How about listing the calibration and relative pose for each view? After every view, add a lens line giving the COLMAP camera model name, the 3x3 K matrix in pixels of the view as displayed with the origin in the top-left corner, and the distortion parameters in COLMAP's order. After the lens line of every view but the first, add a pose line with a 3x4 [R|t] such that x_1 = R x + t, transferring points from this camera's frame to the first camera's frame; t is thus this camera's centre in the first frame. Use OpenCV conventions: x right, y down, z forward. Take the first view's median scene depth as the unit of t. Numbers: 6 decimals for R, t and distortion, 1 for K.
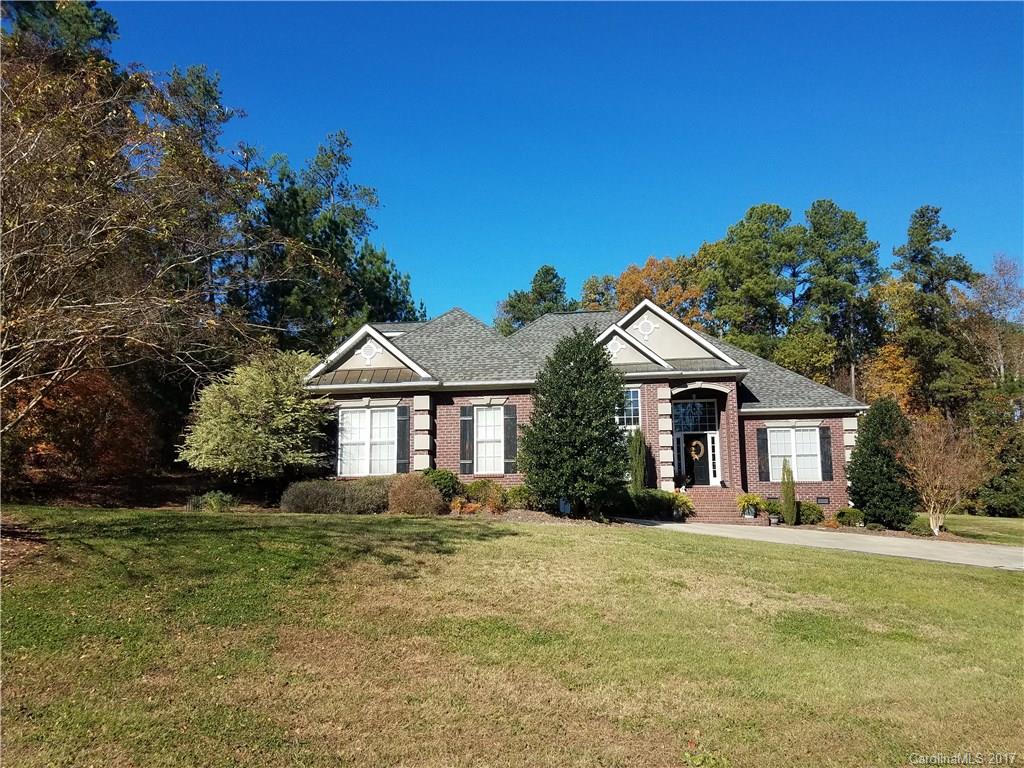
lens RADIAL K [[775.3, 0, 512.0], [0, 775.3, 384.0], [0, 0, 1]] dist [0.215719, -0.336961]
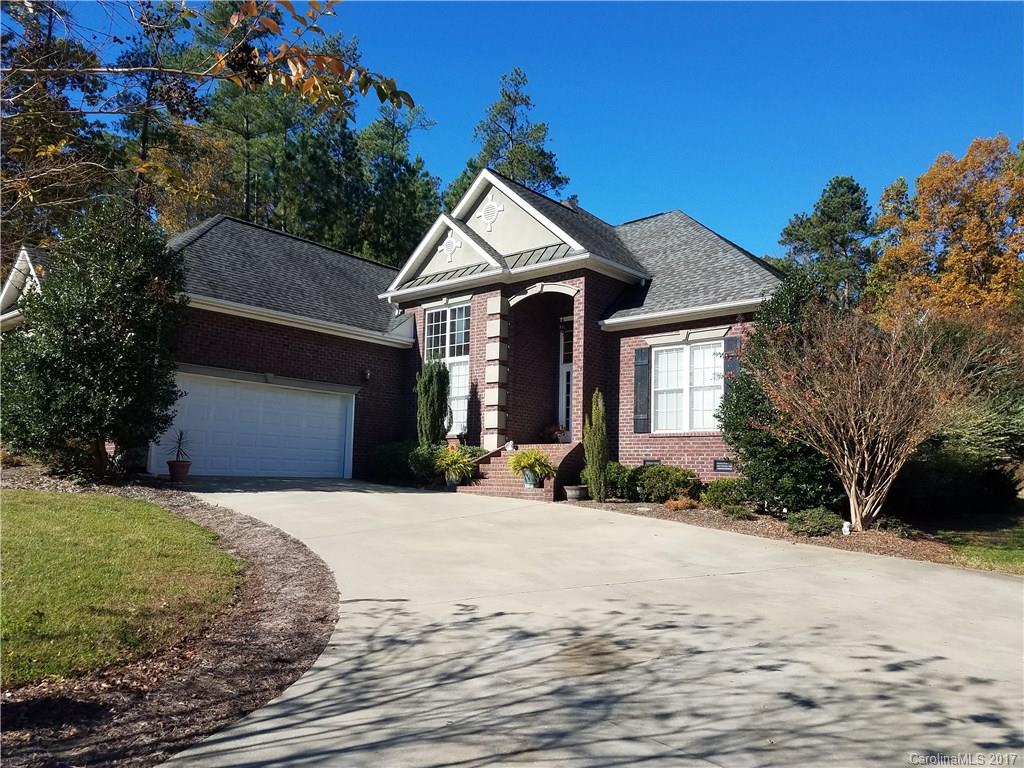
lens RADIAL K [[775.3, 0, 512.0], [0, 775.3, 384.0], [0, 0, 1]] dist [0.215719, -0.336961]
pose [[0.846185, -0.035994, -0.531673, 0.571587], [0.052760, 0.998473, 0.016374, 0.070630], [0.530272, -0.041906, 0.846791, 0.438117]]
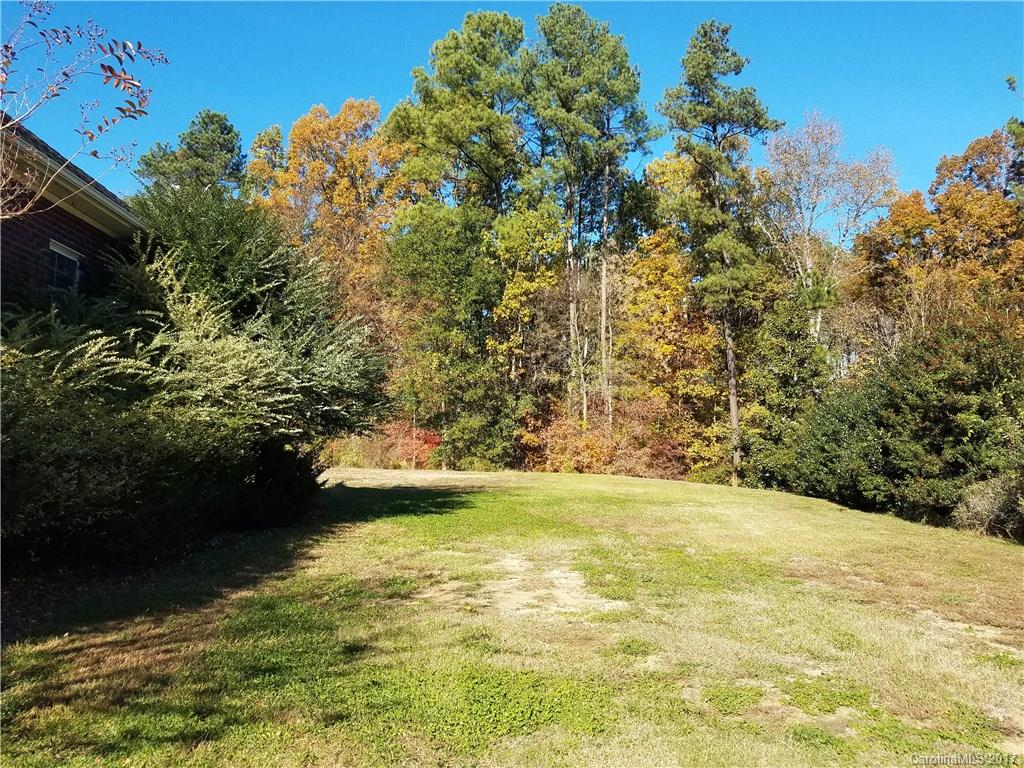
lens RADIAL K [[775.3, 0, 512.0], [0, 775.3, 384.0], [0, 0, 1]] dist [0.215719, -0.336961]
pose [[0.987894, 0.012221, 0.154646, 0.605524], [-0.020655, 0.998378, 0.053047, 0.119722], [-0.153747, -0.055599, 0.986545, 0.831243]]
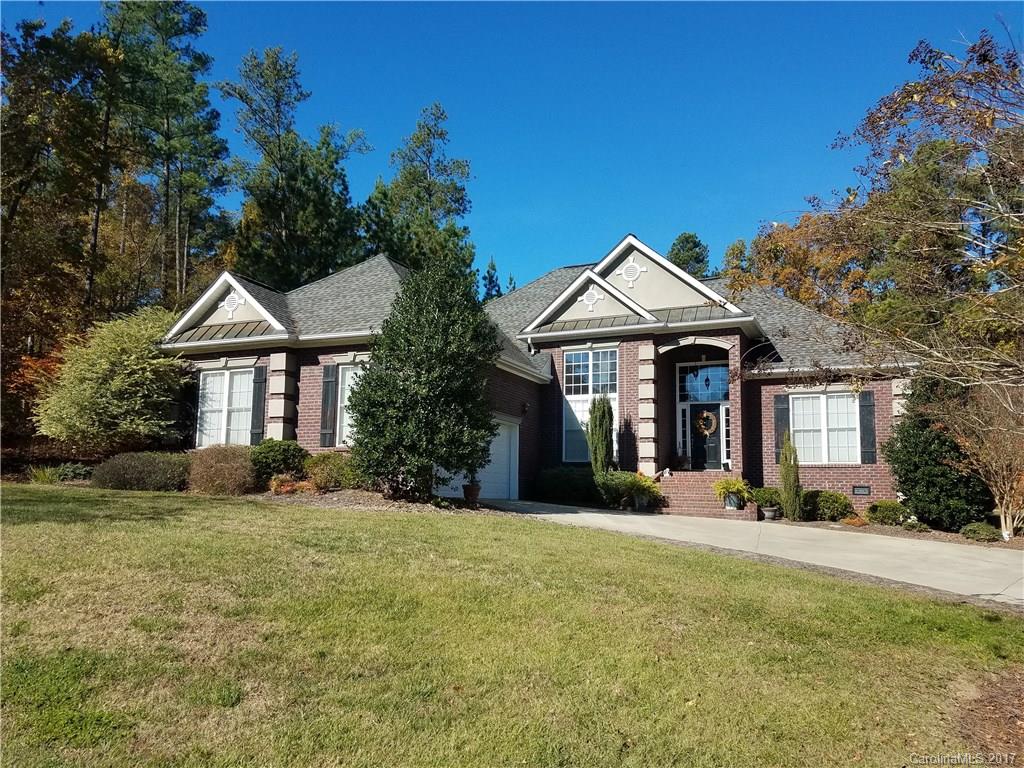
lens RADIAL K [[775.3, 0, 512.0], [0, 775.3, 384.0], [0, 0, 1]] dist [0.215719, -0.336961]
pose [[0.963469, -0.014446, -0.267431, 0.278242], [0.017015, 0.999829, 0.007293, 0.036398], [0.267280, -0.011576, 0.963550, 0.196014]]
